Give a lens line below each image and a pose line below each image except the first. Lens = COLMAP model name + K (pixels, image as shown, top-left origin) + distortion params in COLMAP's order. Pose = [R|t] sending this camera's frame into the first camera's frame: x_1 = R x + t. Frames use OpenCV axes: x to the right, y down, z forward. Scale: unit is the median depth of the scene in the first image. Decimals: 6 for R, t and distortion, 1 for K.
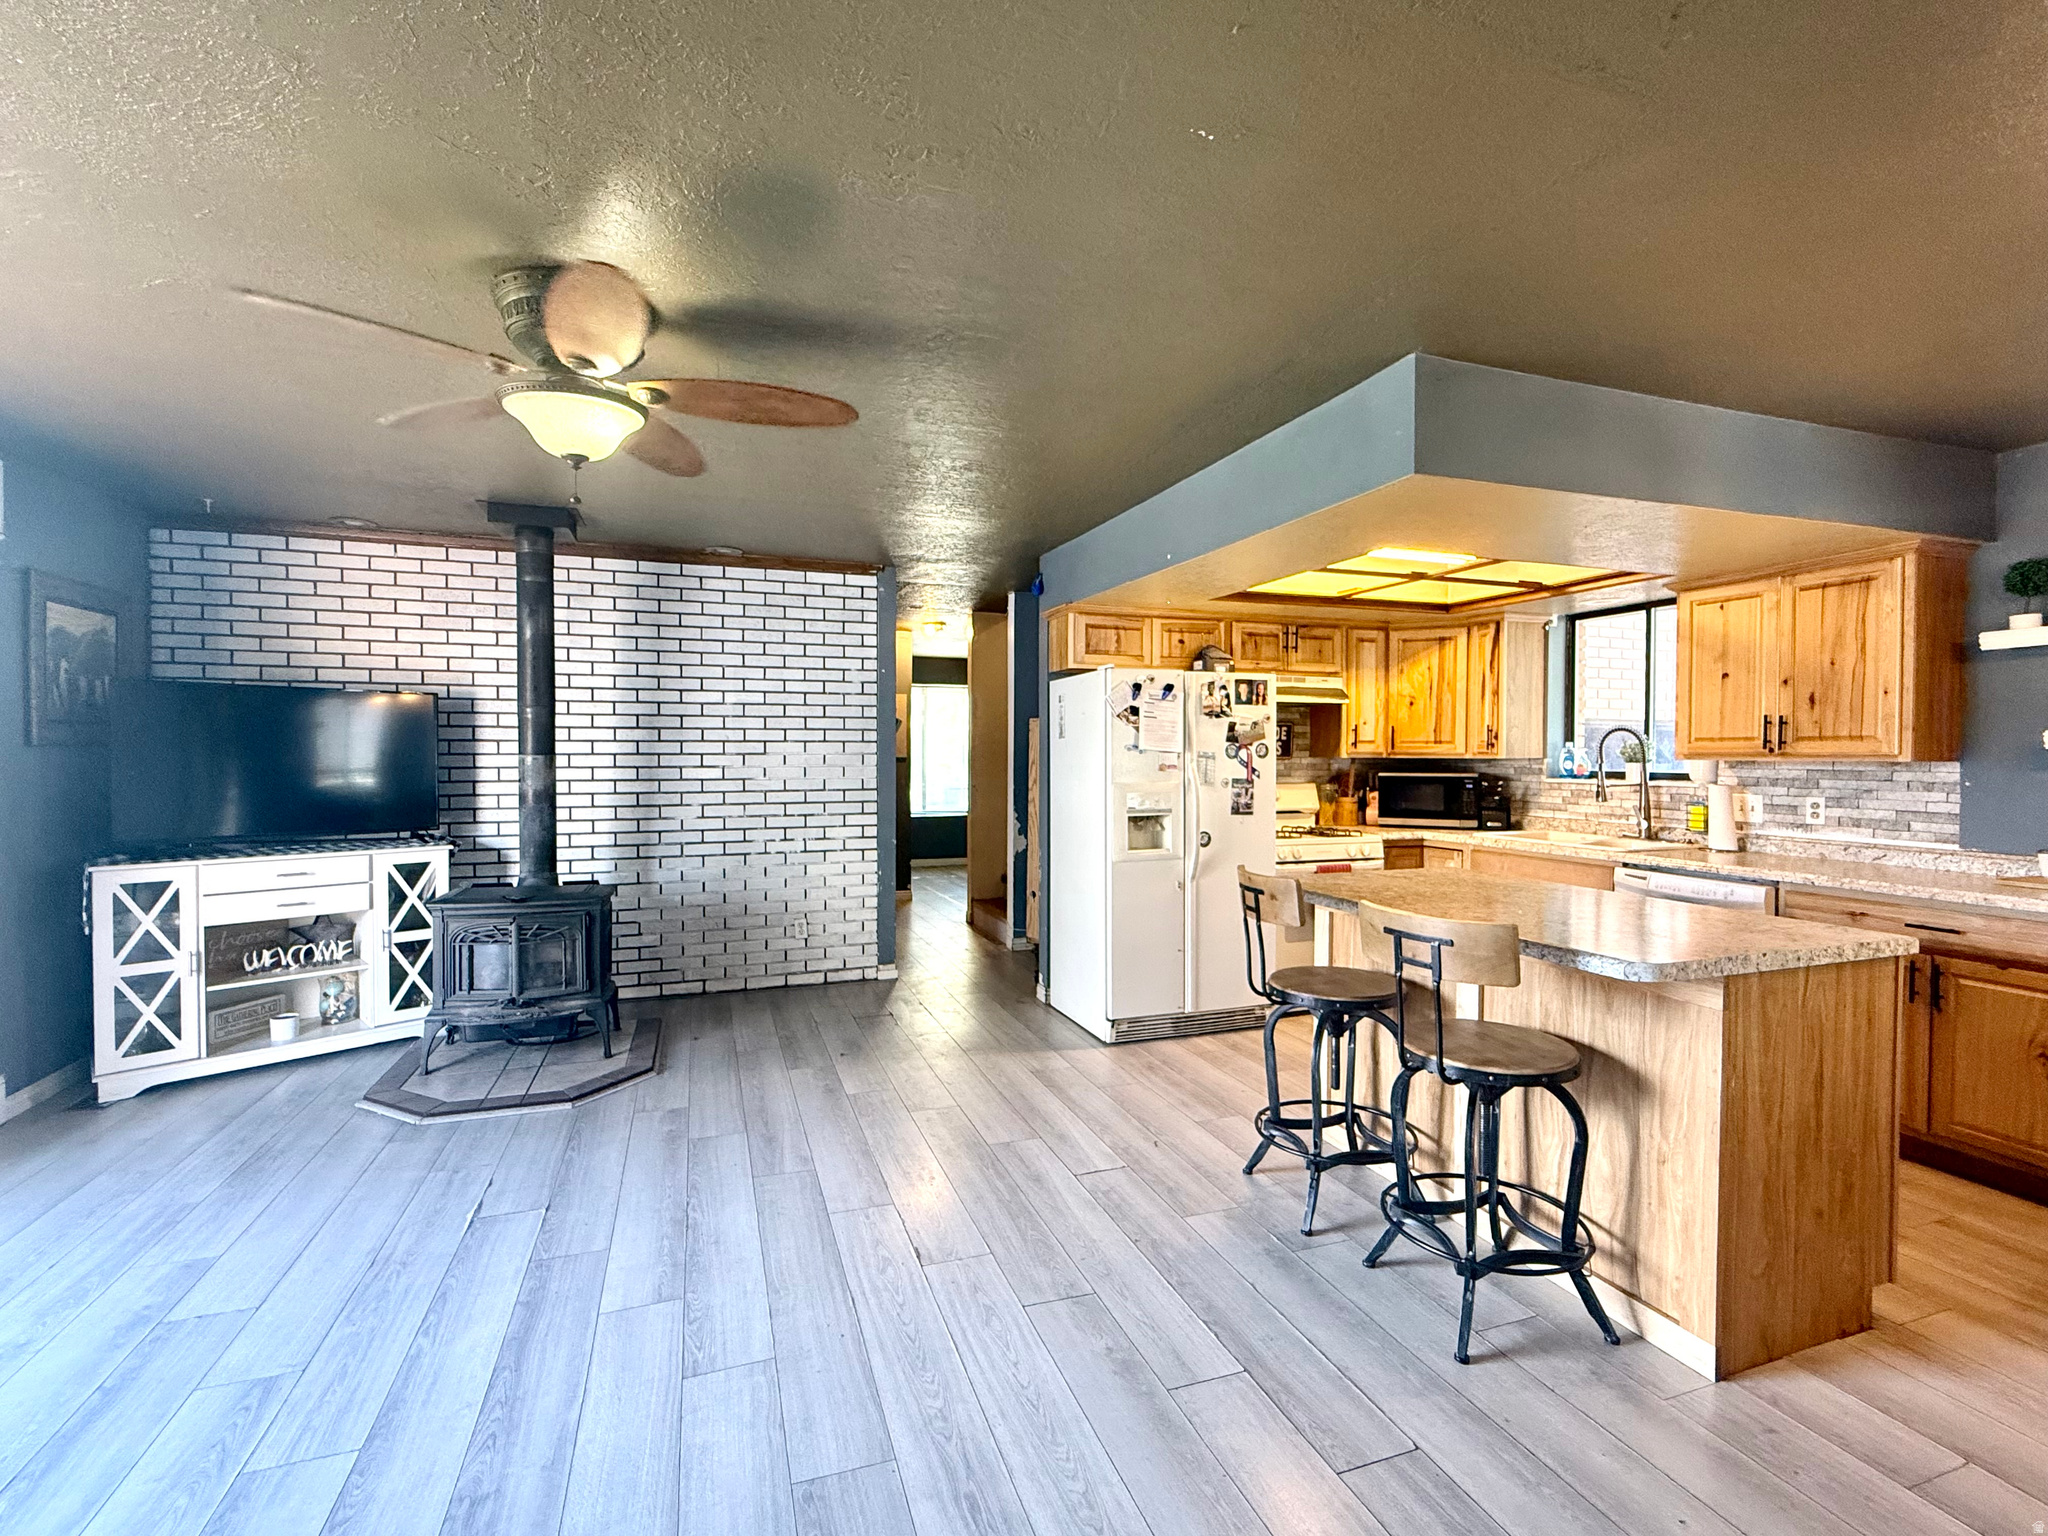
lens RADIAL K [[920.7, 0, 1021.7], [0, 920.7, 772.2], [0, 0, 1]] dist [-0.000856, -0.000043]
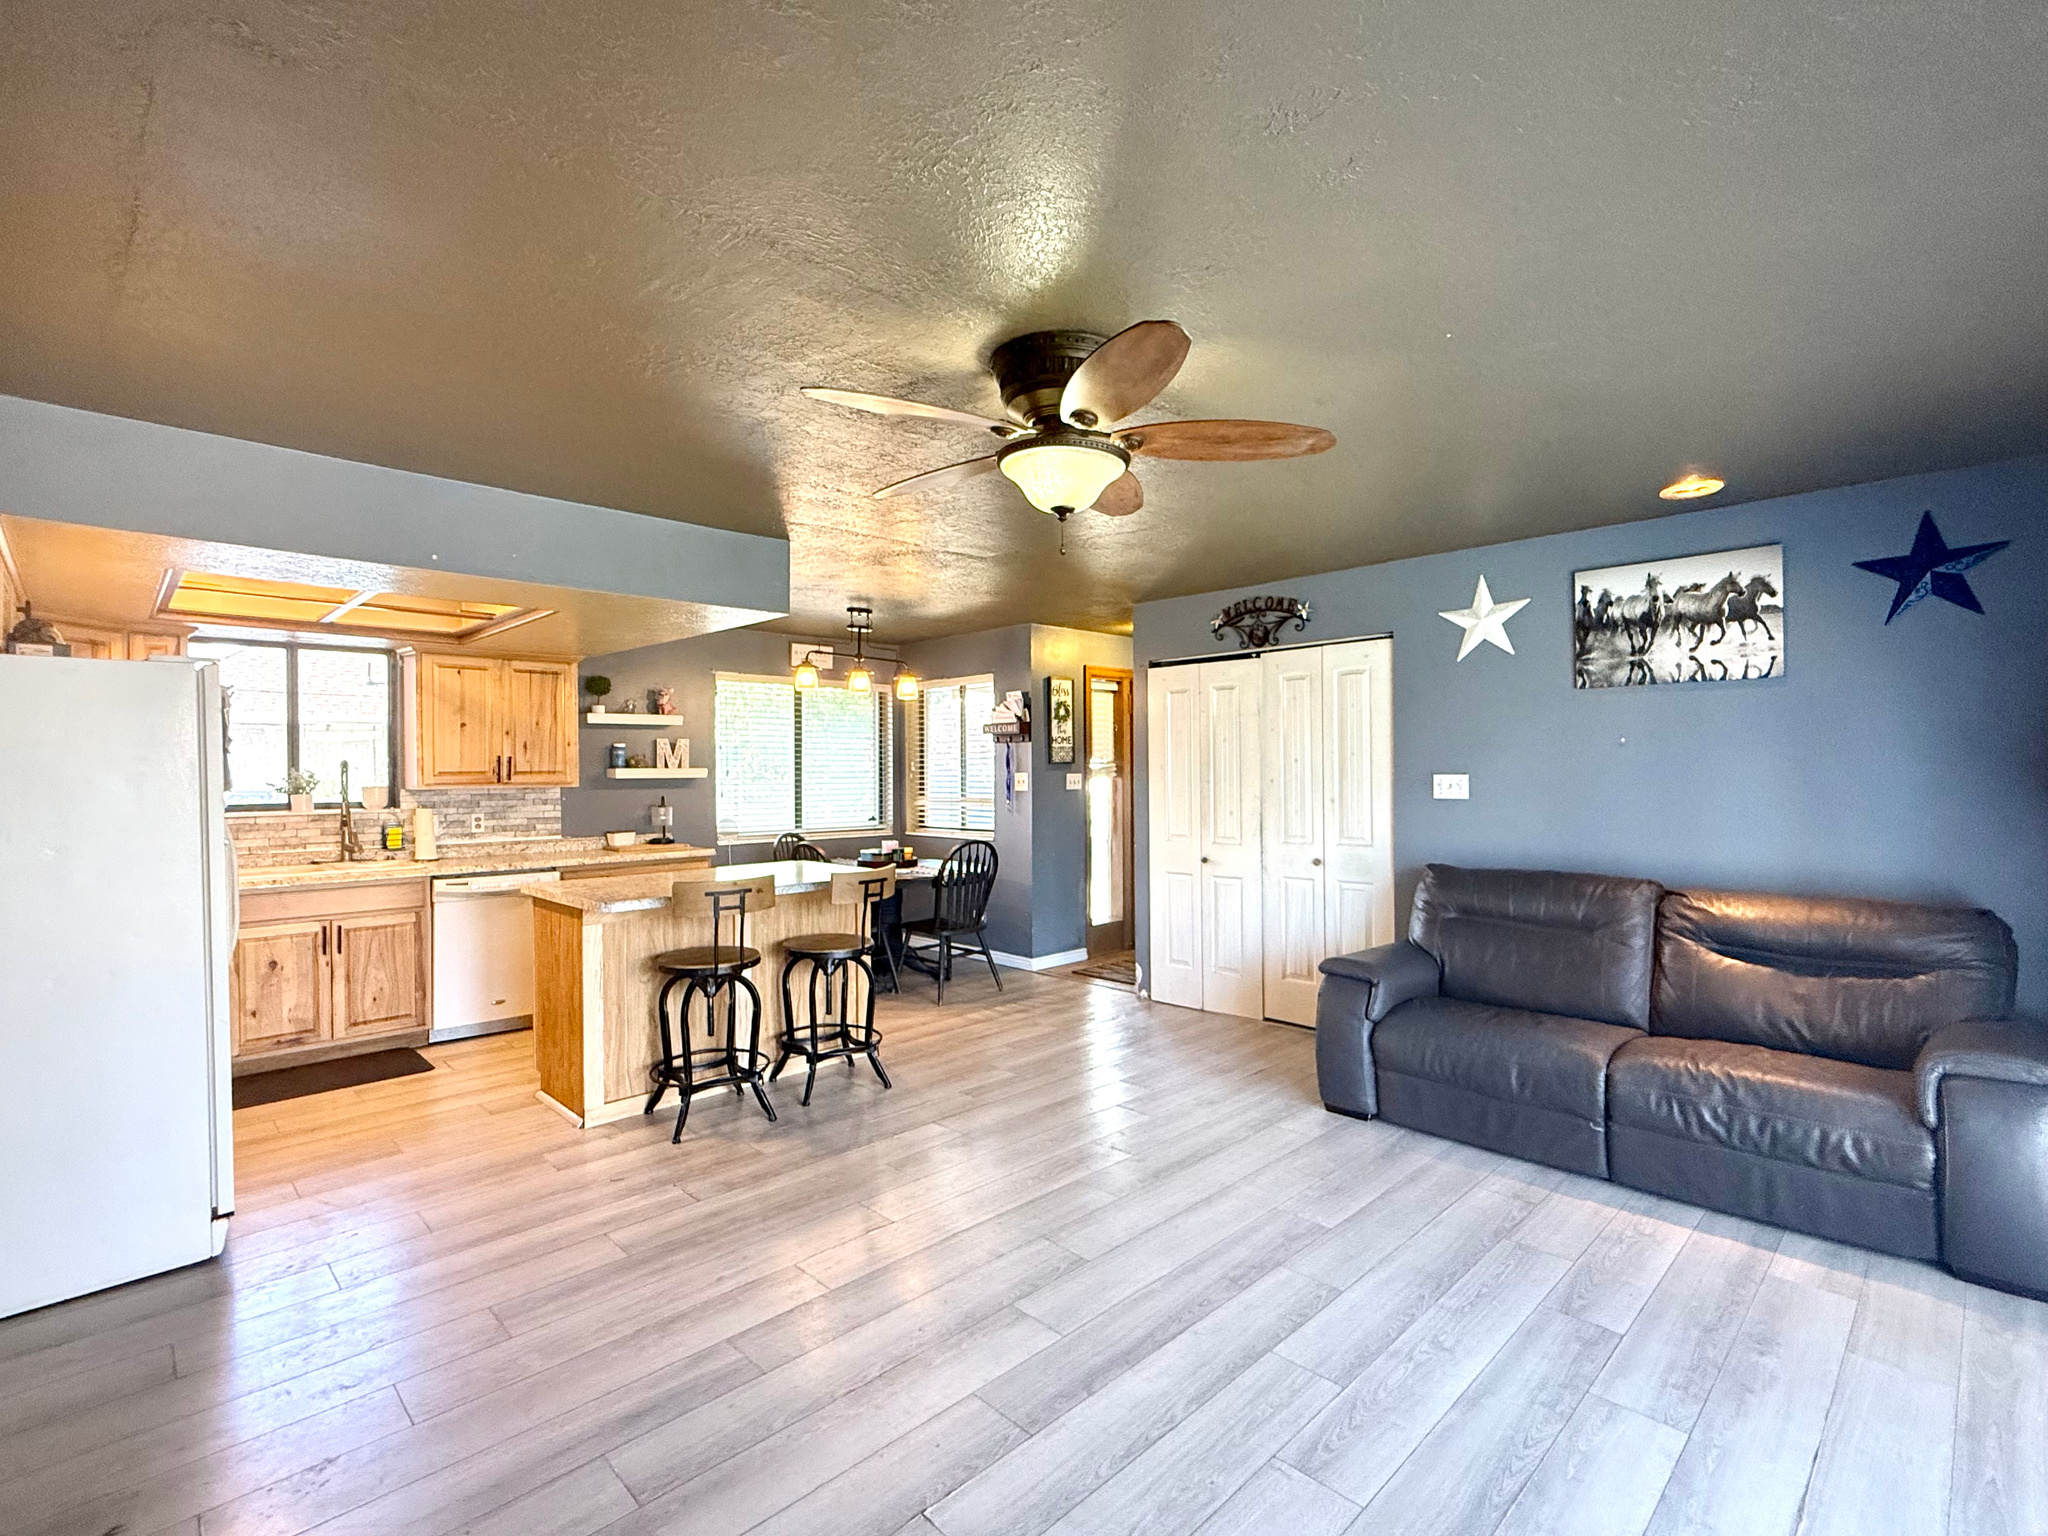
lens RADIAL K [[952.7, 0, 1019.9], [0, 952.7, 771.5], [0, 0, 1]] dist [-0.000650, -0.000022]
pose [[-0.419856, -0.003561, 0.907584, -0.777040], [0.024240, 0.999592, 0.015135, -0.037299], [-0.907267, 0.028354, -0.419599, 0.812665]]
